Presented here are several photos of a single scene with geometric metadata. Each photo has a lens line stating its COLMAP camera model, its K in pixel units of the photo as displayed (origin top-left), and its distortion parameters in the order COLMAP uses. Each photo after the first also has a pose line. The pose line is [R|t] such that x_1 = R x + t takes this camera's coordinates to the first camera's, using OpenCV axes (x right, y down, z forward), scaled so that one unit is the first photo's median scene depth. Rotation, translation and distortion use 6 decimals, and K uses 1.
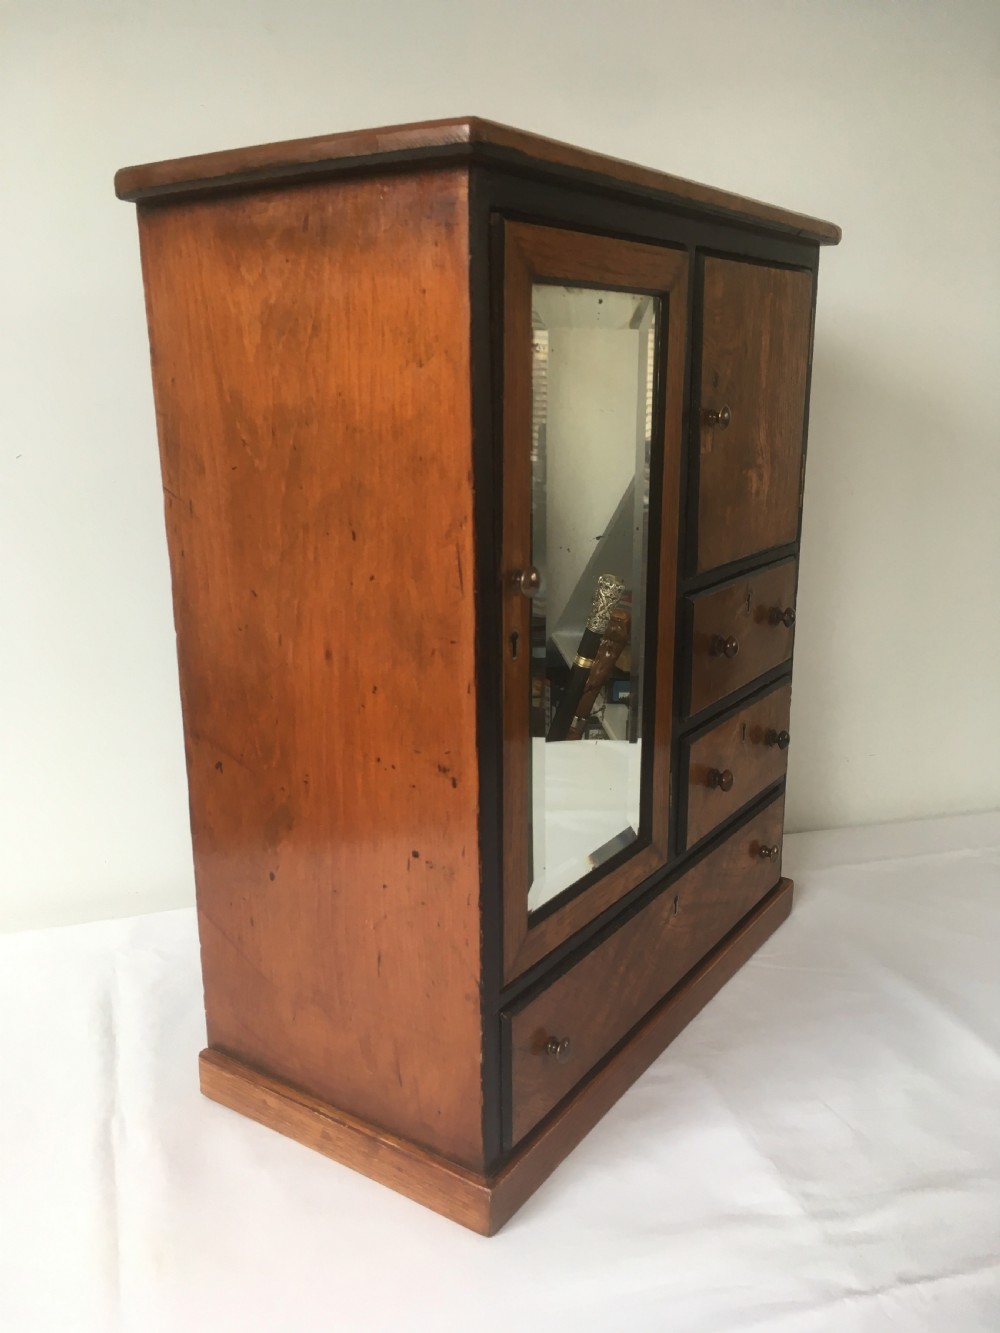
lens RADIAL K [[1132.1, 0, 500.0], [0, 1132.1, 666.5], [0, 0, 1]] dist [0.074496, -0.000144]
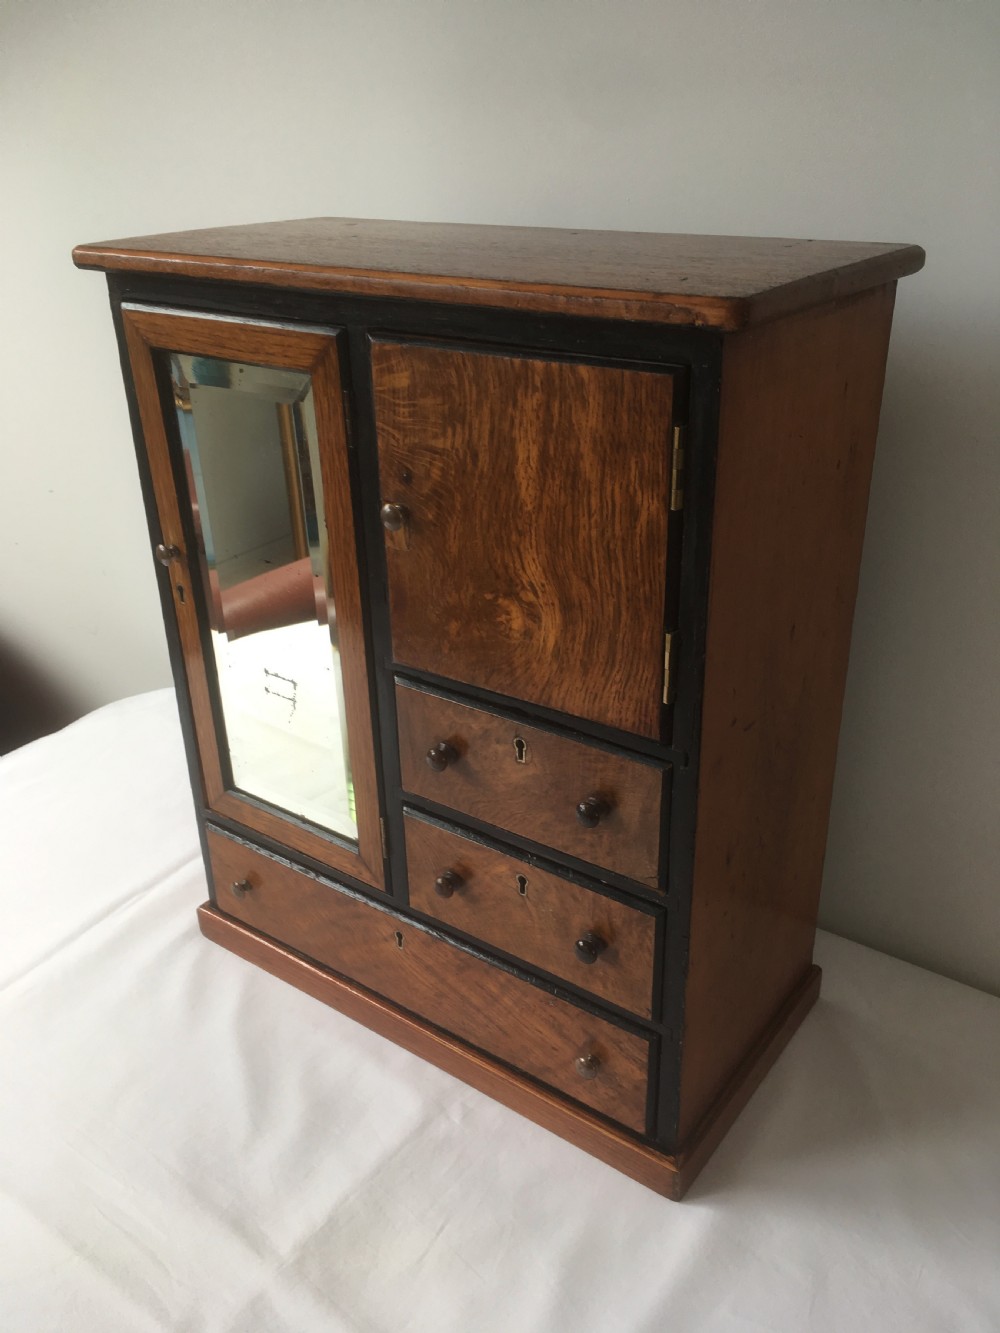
lens RADIAL K [[1098.6, 0, 500.0], [0, 1098.6, 666.5], [0, 0, 1]] dist [0.051945, 0.001229]
pose [[-0.015076, 0.449642, -0.893082, 1.133316], [-0.231023, 0.867449, 0.440636, -0.573124], [0.972831, 0.212966, 0.090800, 1.132329]]
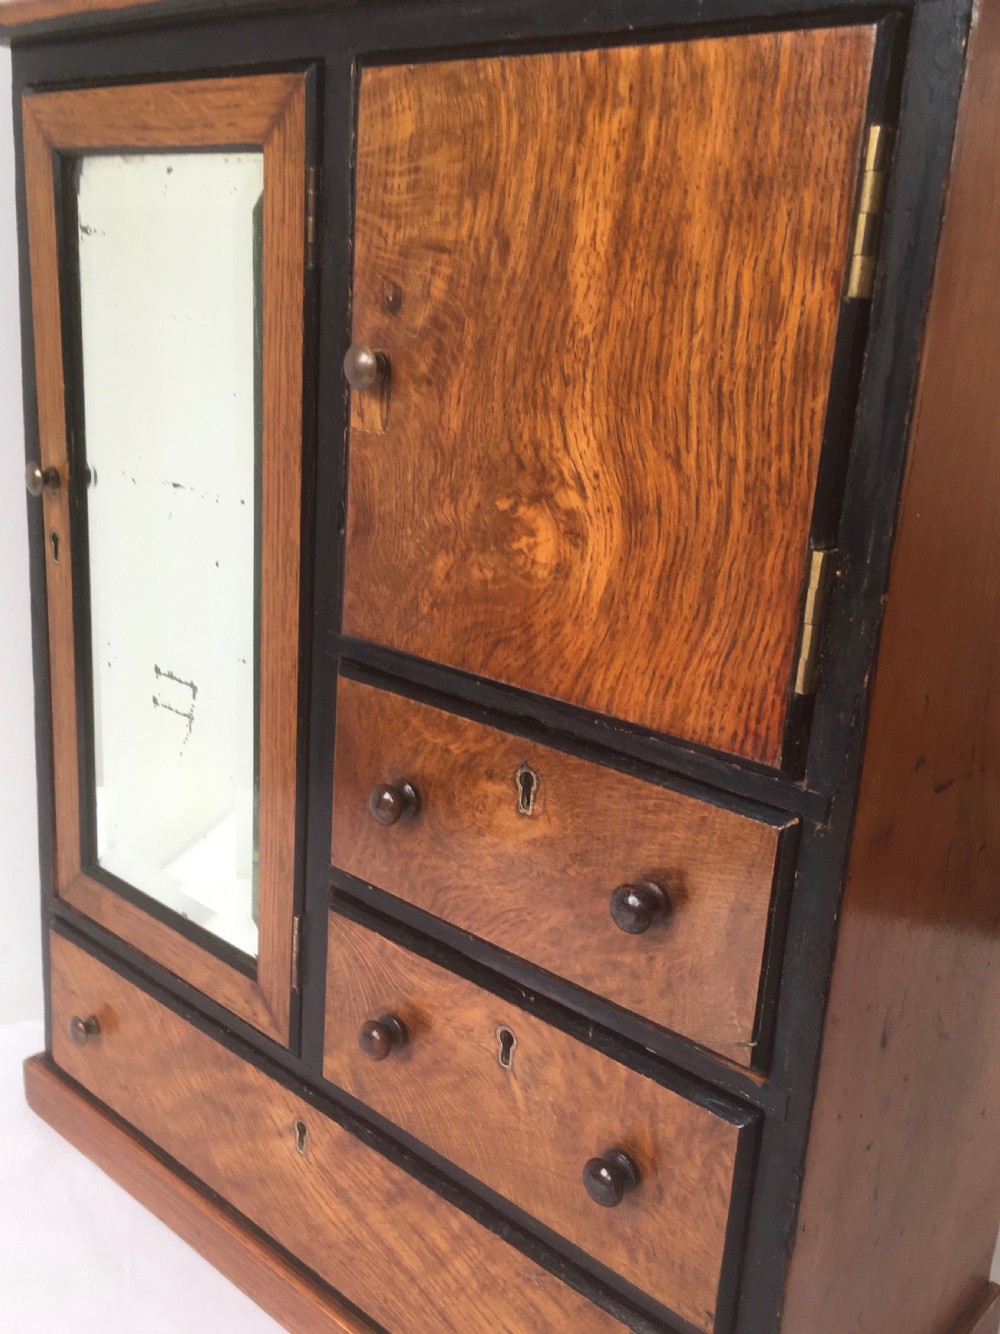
lens RADIAL K [[1230.8, 0, 520.7], [0, 1230.8, 662.3], [0, 0, 1]] dist [0.067532, -0.054578]
pose [[-0.107524, 0.271275, -0.956477, 0.868620], [-0.319026, 0.901765, 0.291622, -0.316116], [0.941627, 0.336497, -0.010418, 1.237674]]
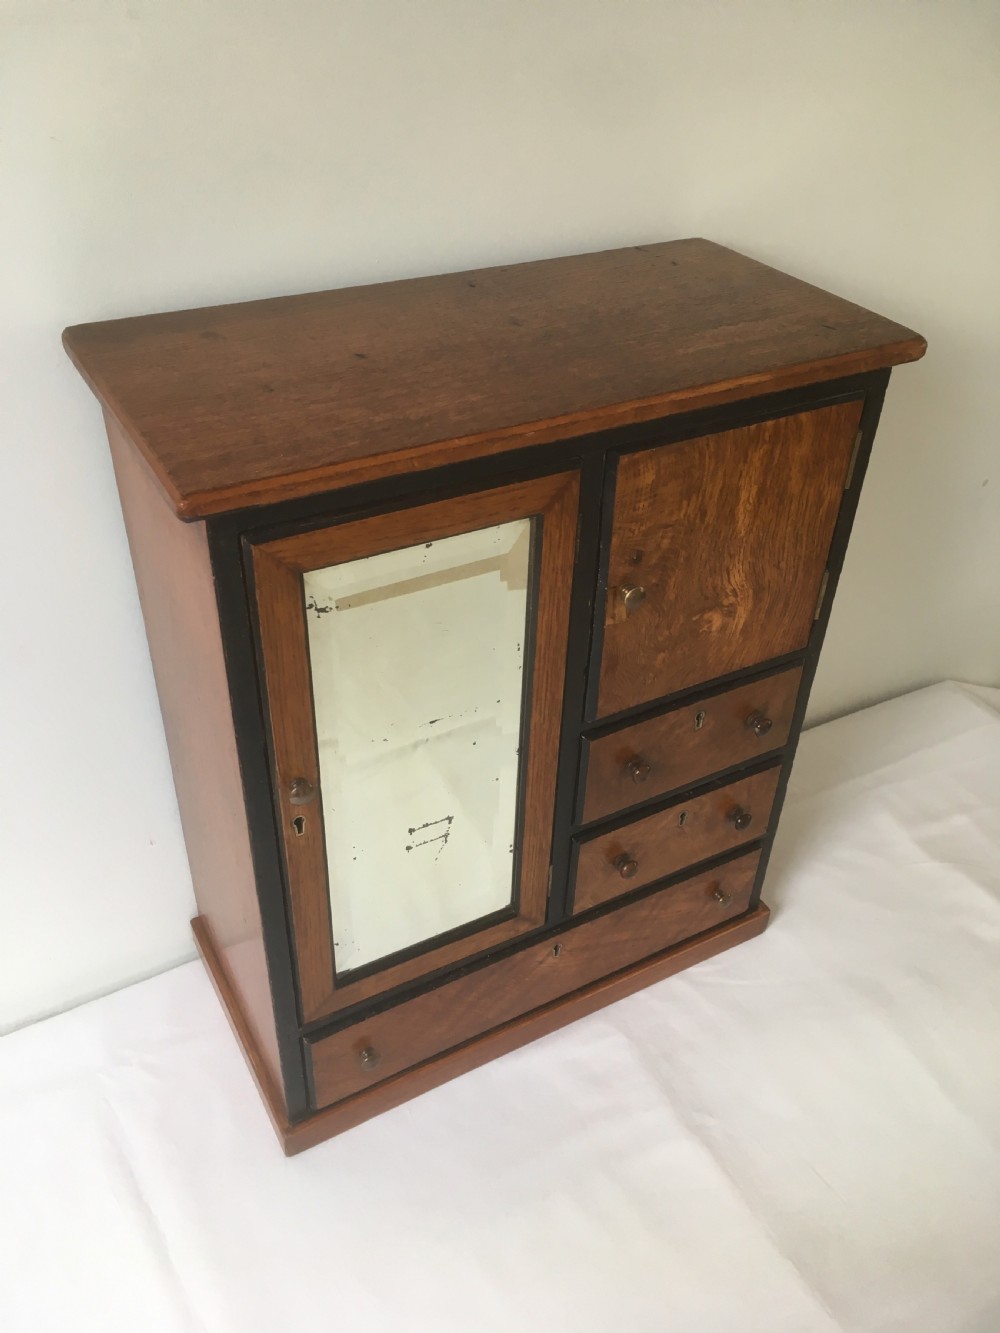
lens RADIAL K [[1132.1, 0, 500.0], [0, 1132.1, 666.5], [0, 0, 1]] dist [0.074496, -0.000144]
pose [[0.890321, 0.301349, -0.341346, 0.488584], [-0.151935, 0.903311, 0.401180, -0.592638], [0.429237, -0.305316, 0.850022, 0.114038]]
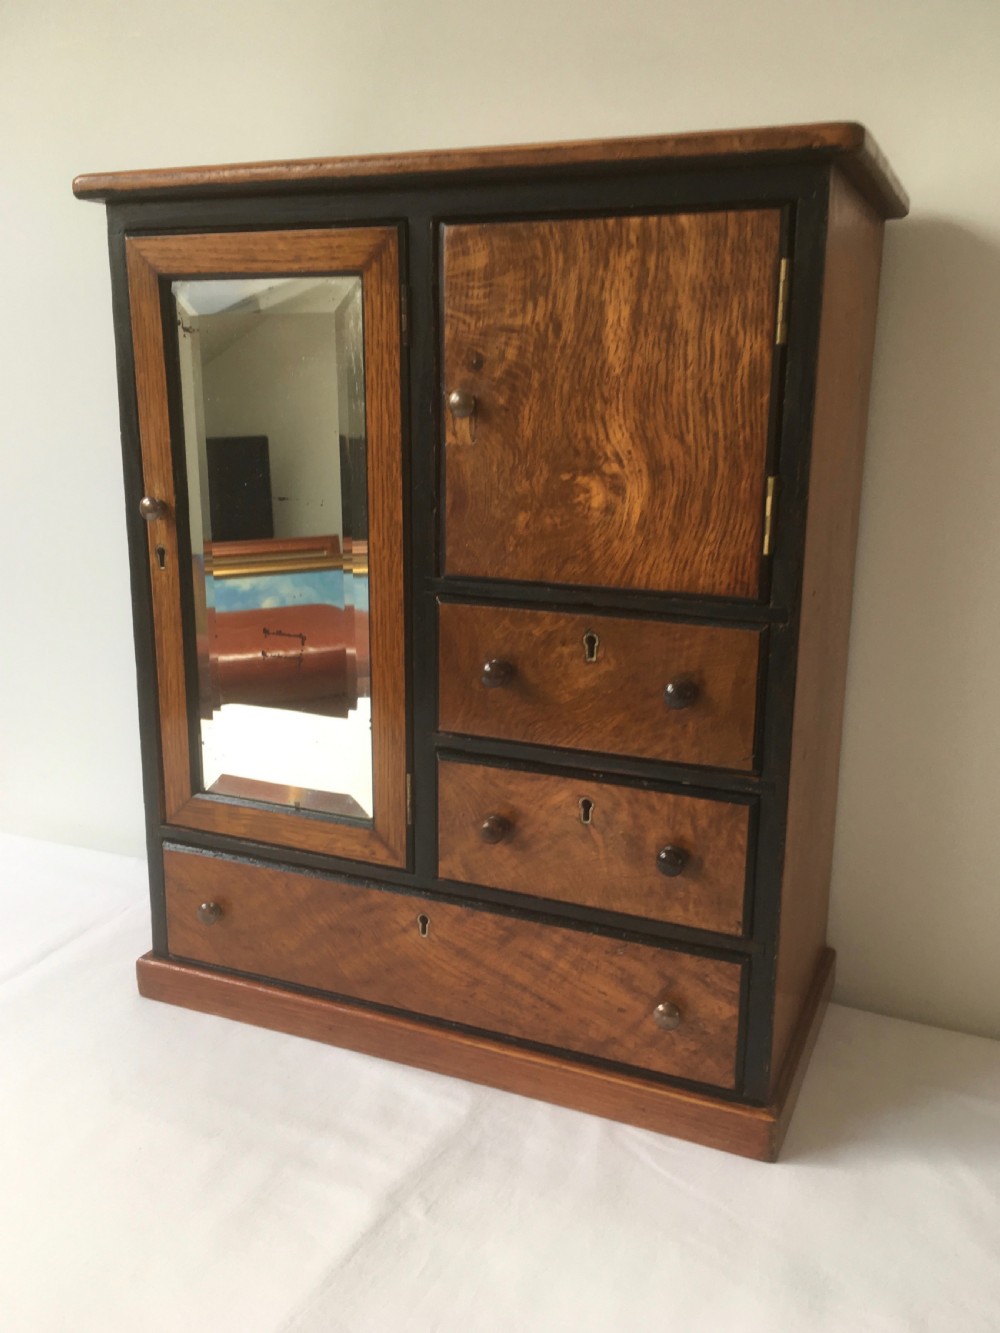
lens RADIAL K [[1161.9, 0, 500.0], [0, 1161.9, 666.5], [0, 0, 1]] dist [0.067244, -0.003604]
pose [[0.181879, 0.234926, -0.954846, 1.232317], [-0.262450, 0.947414, 0.183106, -0.218387], [0.947650, 0.217296, 0.233971, 0.946316]]
